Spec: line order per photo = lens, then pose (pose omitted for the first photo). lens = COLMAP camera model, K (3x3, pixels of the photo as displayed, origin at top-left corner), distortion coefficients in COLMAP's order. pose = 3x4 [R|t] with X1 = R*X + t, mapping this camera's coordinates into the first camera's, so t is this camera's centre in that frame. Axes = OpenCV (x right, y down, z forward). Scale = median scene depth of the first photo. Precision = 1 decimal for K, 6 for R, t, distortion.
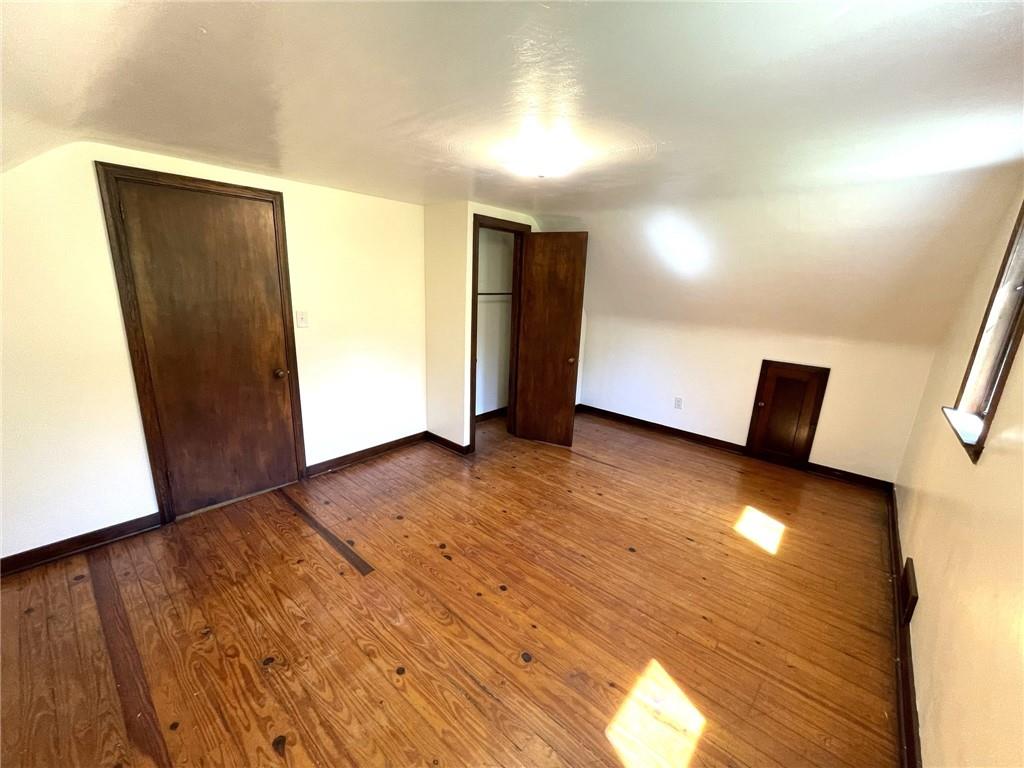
lens RADIAL K [[413.9, 0, 510.7], [0, 413.9, 386.0], [0, 0, 1]] dist [-0.002746, 0.000146]
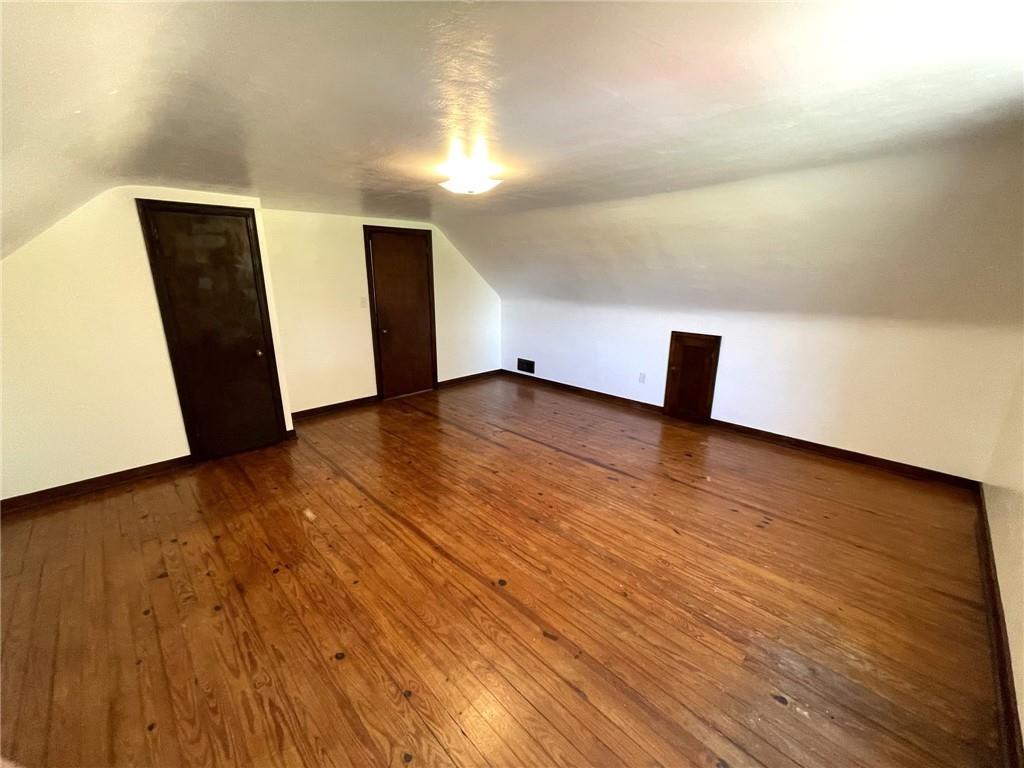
lens RADIAL K [[413.9, 0, 513.1], [0, 413.9, 381.3], [0, 0, 1]] dist [-0.002746, 0.000146]
pose [[0.995327, -0.012415, -0.095763, 0.344718], [0.012654, 0.999918, 0.001886, 0.087654], [0.095732, -0.003089, 0.995402, -0.244709]]
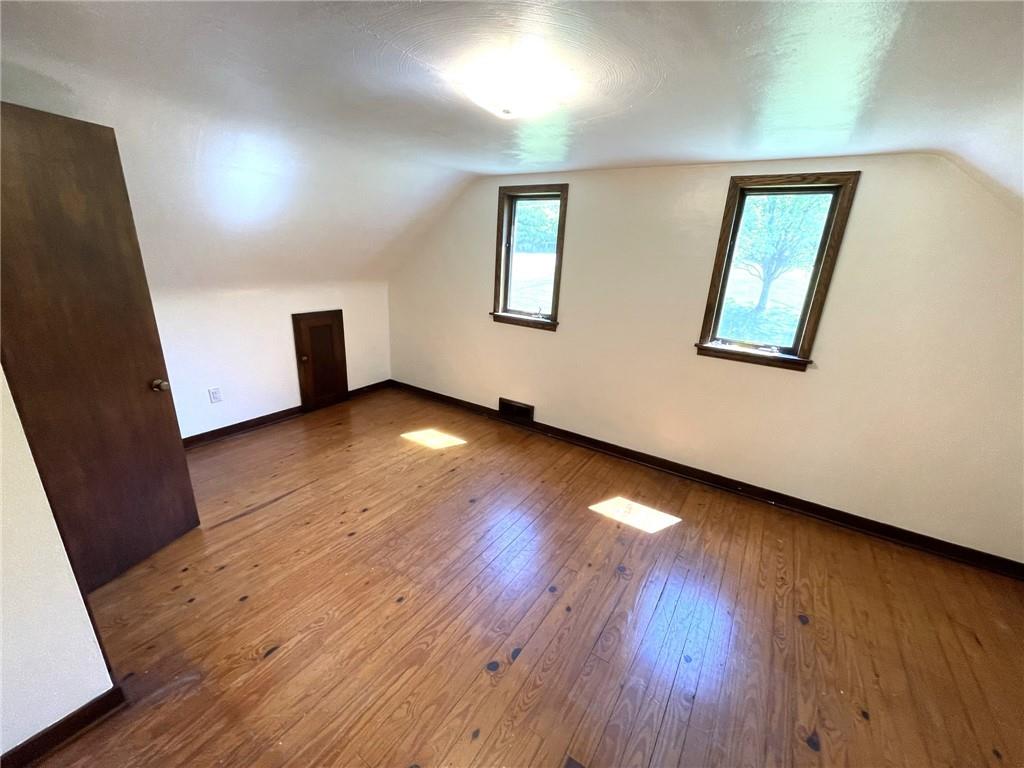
lens RADIAL K [[413.9, 0, 512.8], [0, 413.9, 385.8], [0, 0, 1]] dist [-0.002746, 0.000146]
pose [[-0.129973, -0.354564, 0.925954, -0.507981], [0.195185, 0.906453, 0.374494, -0.215953], [-0.972116, 0.229406, -0.048609, 0.728685]]
